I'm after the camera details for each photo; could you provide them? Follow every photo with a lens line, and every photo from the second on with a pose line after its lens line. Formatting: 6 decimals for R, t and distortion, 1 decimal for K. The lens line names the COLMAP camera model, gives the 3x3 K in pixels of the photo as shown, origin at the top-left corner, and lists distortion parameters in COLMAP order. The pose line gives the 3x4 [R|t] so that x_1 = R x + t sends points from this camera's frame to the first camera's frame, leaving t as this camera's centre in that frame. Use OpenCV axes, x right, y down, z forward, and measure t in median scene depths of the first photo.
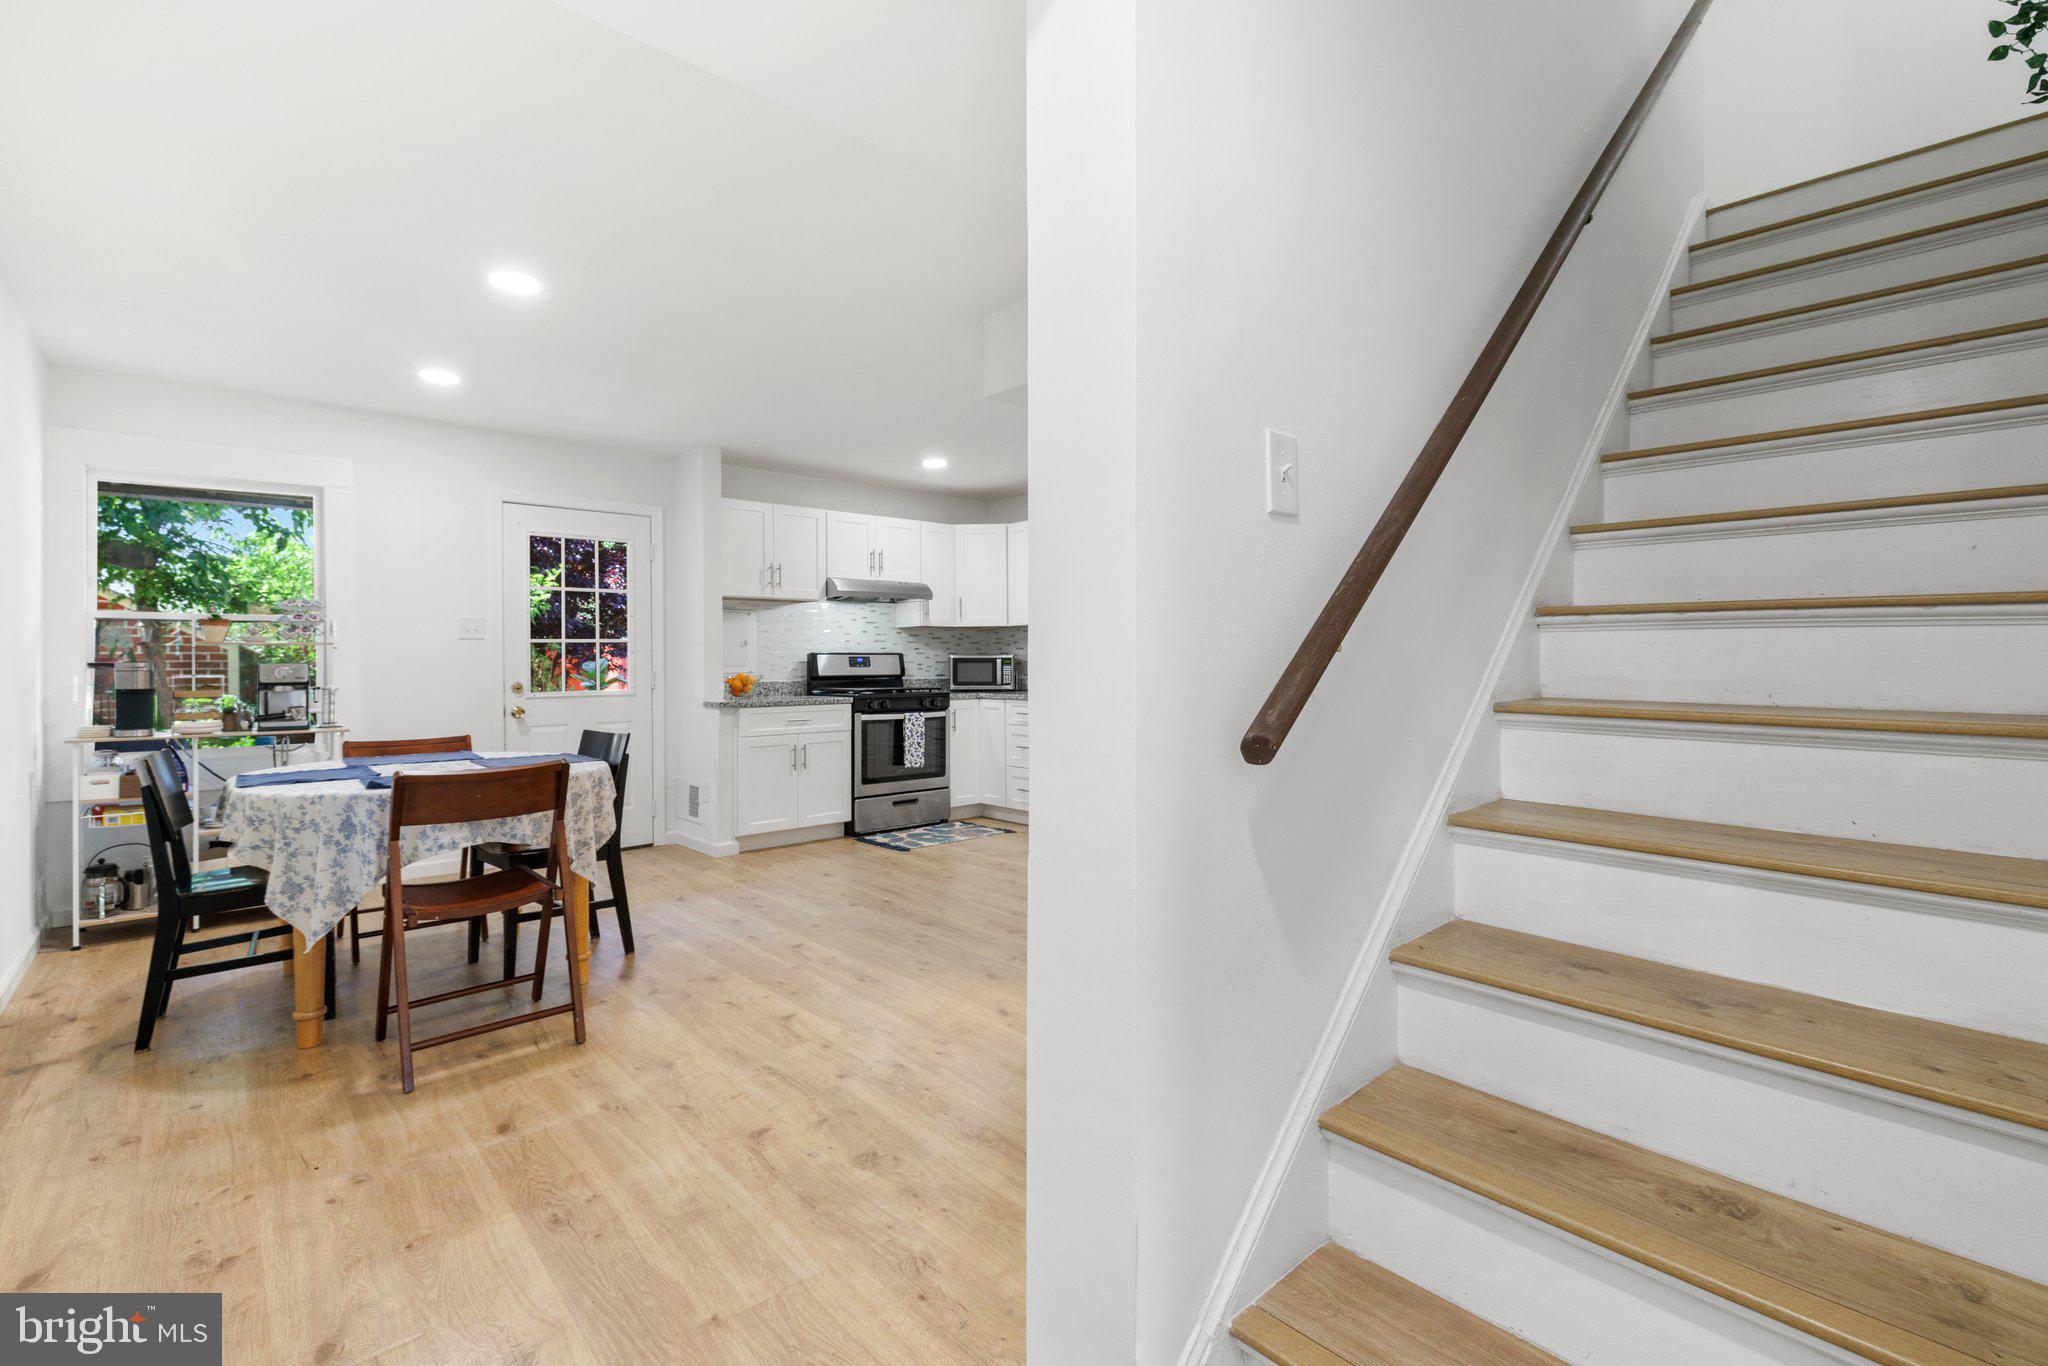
lens RADIAL K [[891.5, 0, 1026.1], [0, 891.5, 648.3], [0, 0, 1]] dist [-0.001367, 0.000078]
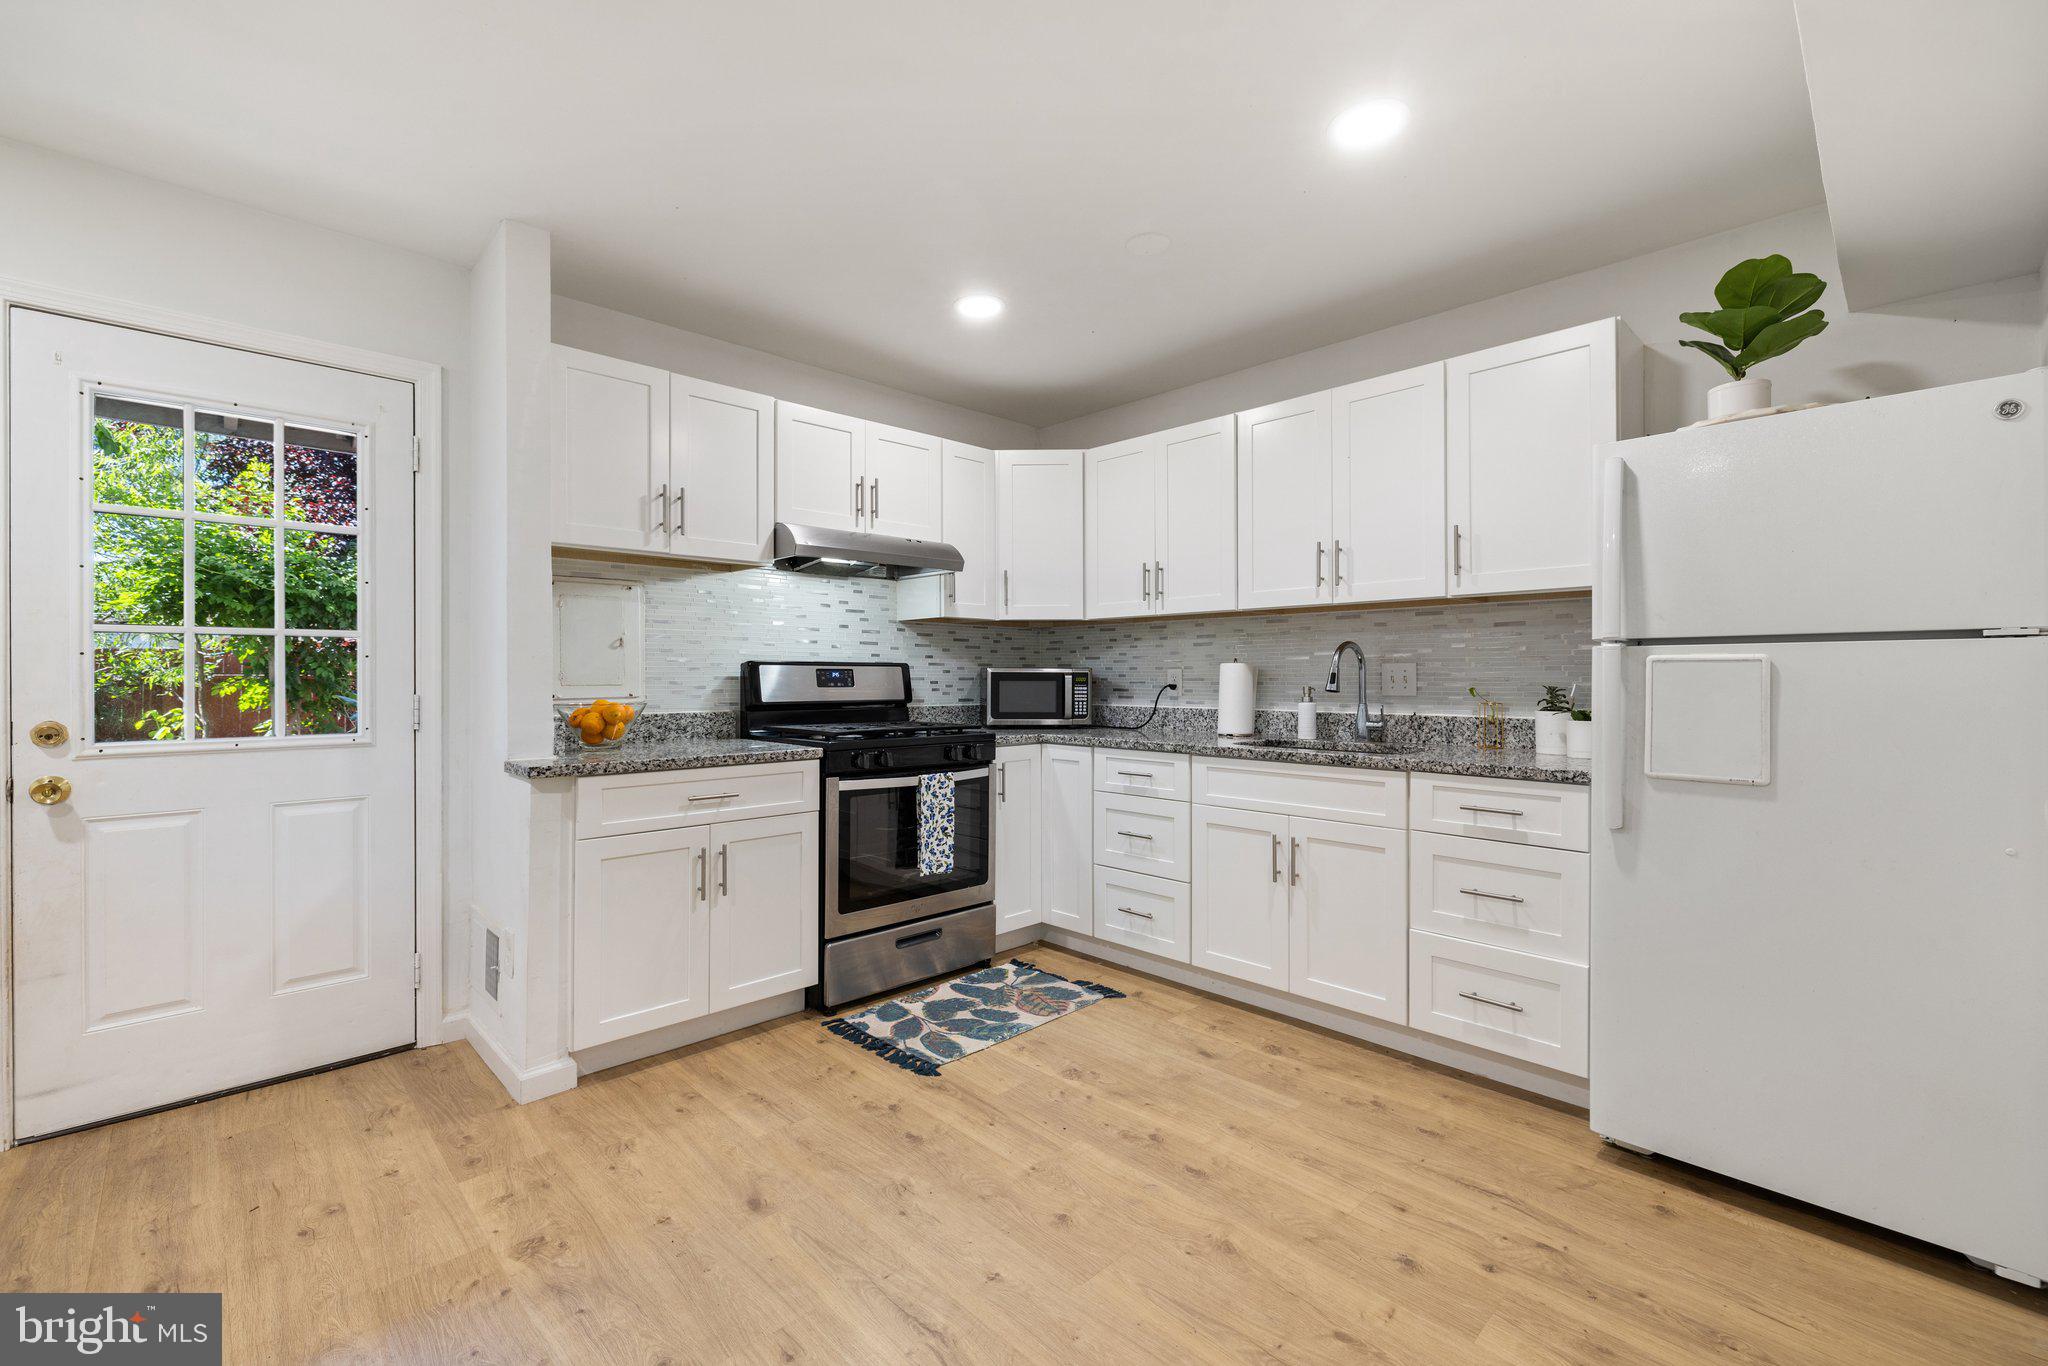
lens RADIAL K [[868.2, 0, 1018.1], [0, 868.2, 672.4], [0, 0, 1]] dist [0.000242, 0.000110]
pose [[0.999608, 0.008150, 0.026799, -0.099619], [-0.008481, 0.999889, 0.012268, 0.004385], [-0.026696, -0.012491, 0.999566, 0.518926]]
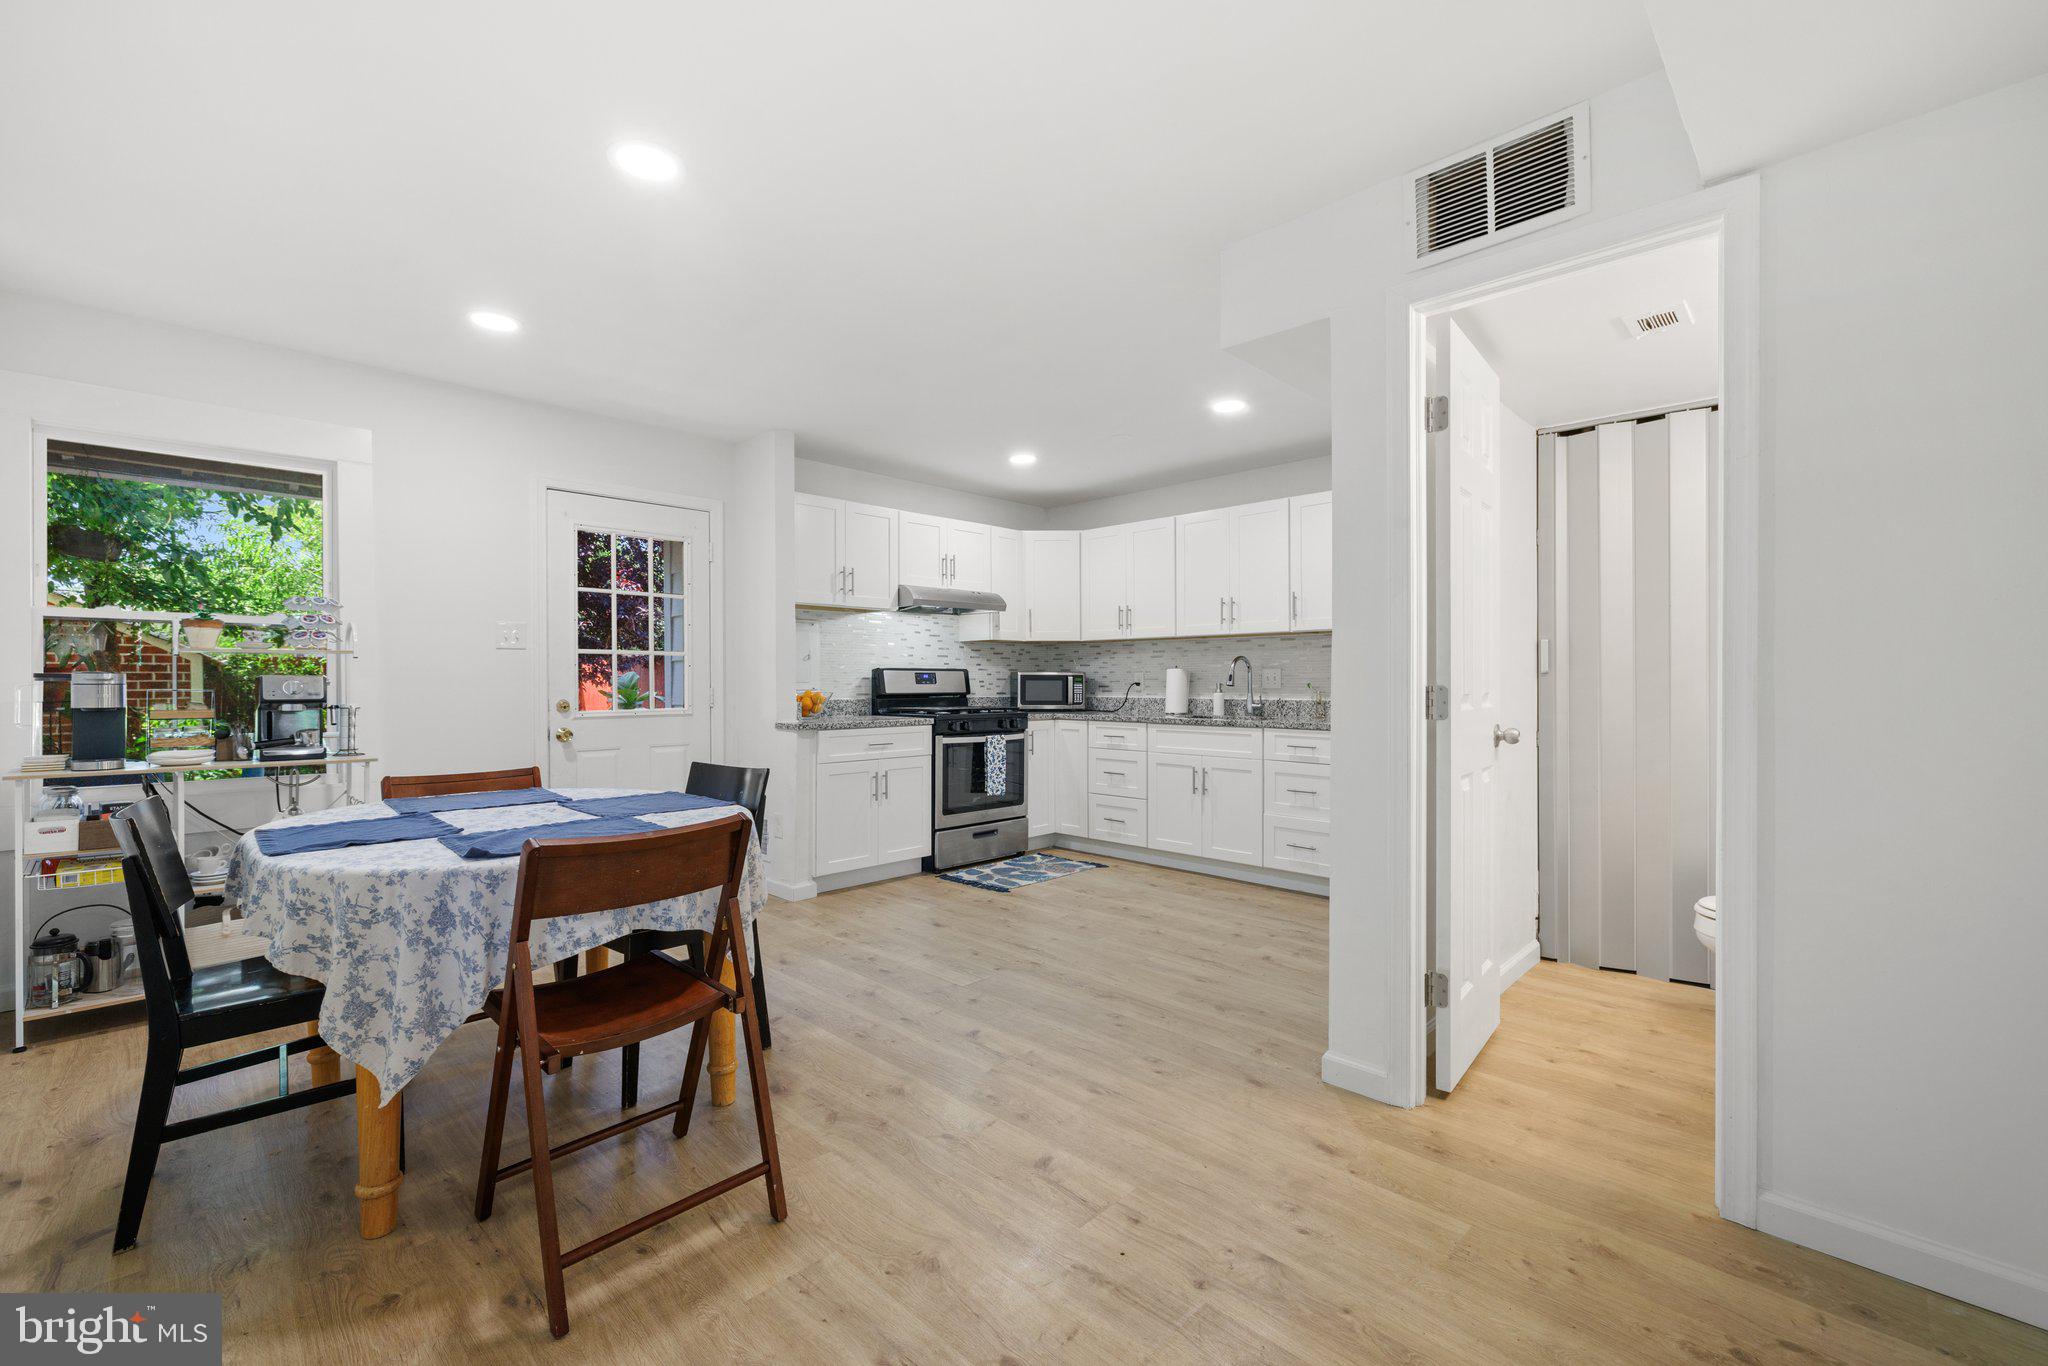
lens RADIAL K [[847.2, 0, 1013.7], [0, 847.2, 672.8], [0, 0, 1]] dist [-0.000241, -0.000184]
pose [[0.998782, 0.007526, 0.048772, -0.164794], [-0.007925, 0.999937, 0.008007, 0.002182], [-0.048709, -0.008384, 0.998778, 0.153347]]
